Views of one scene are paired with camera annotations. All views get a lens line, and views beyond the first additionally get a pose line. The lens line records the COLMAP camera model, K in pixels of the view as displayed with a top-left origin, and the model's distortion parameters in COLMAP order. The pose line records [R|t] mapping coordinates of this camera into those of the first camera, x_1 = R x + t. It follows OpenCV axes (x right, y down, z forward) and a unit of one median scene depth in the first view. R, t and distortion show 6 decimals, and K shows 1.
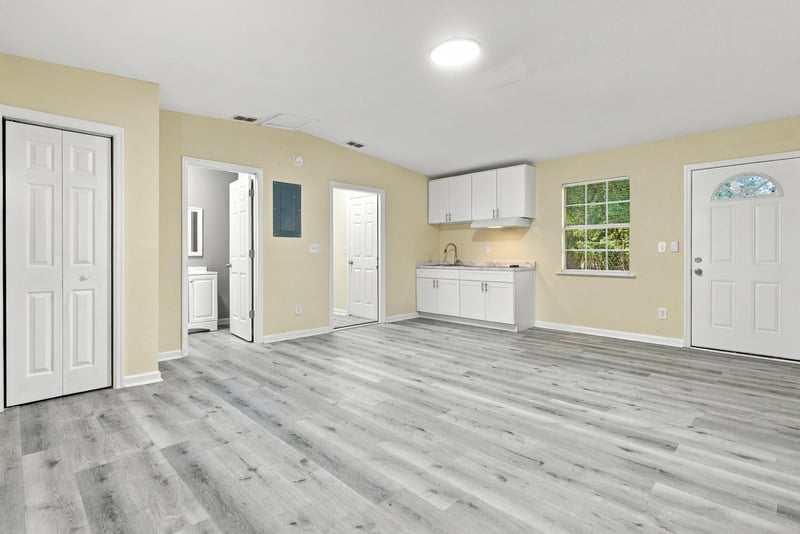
lens RADIAL K [[397.7, 0, 399.1], [0, 397.7, 261.4], [0, 0, 1]] dist [-0.027764, -0.000319]
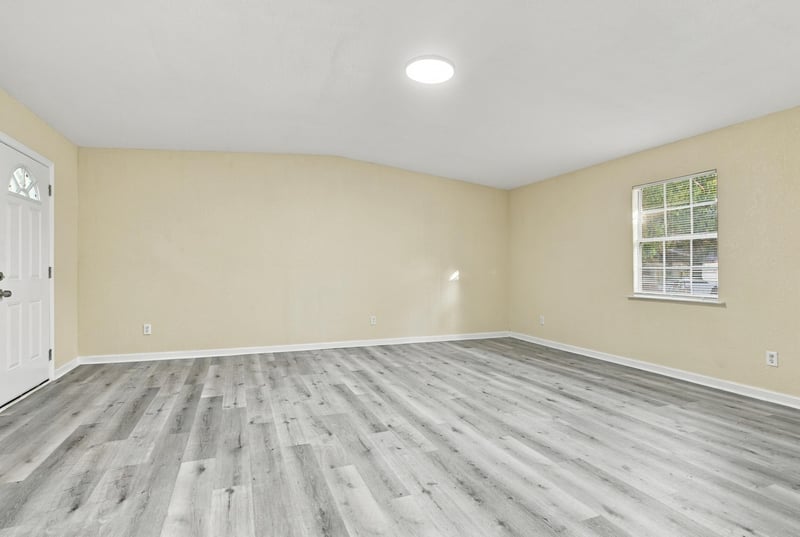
lens RADIAL K [[395.4, 0, 399.4], [0, 395.4, 266.0], [0, 0, 1]] dist [0.000404, -0.000227]
pose [[-0.924751, -0.005420, 0.380535, -0.186853], [-0.003425, 0.999977, 0.005918, -0.042444], [-0.380558, 0.004169, -0.924748, 2.242201]]
